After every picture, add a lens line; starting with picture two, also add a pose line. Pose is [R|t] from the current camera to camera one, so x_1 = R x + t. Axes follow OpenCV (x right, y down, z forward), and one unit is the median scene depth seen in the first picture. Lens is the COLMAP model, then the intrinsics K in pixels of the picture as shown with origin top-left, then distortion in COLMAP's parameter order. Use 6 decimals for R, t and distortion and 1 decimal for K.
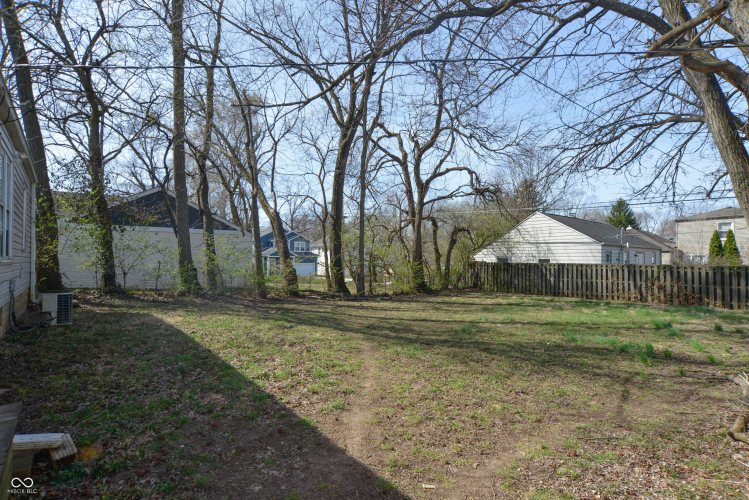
lens RADIAL K [[371.1, 0, 374.1], [0, 371.1, 252.9], [0, 0, 1]] dist [-0.017751, 0.014932]
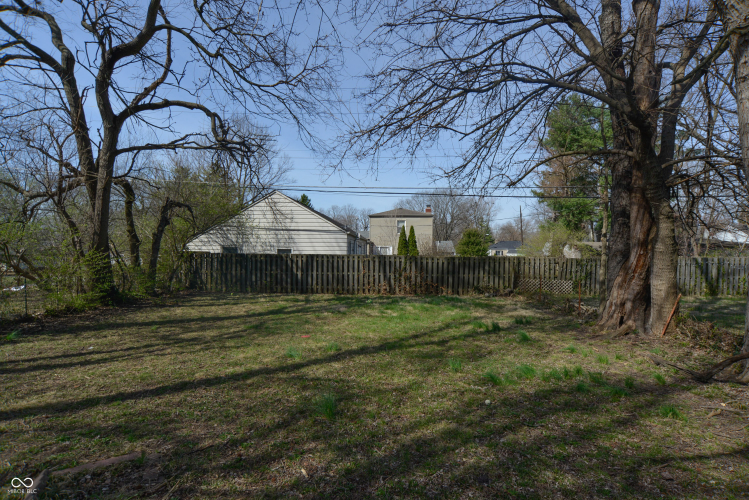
lens RADIAL K [[371.1, 0, 377.2], [0, 371.1, 254.9], [0, 0, 1]] dist [-0.017751, 0.014932]
pose [[0.665777, -0.004426, 0.746137, -0.024448], [-0.020673, 0.999489, 0.024375, 0.005846], [-0.745864, -0.031653, 0.665346, 0.317641]]
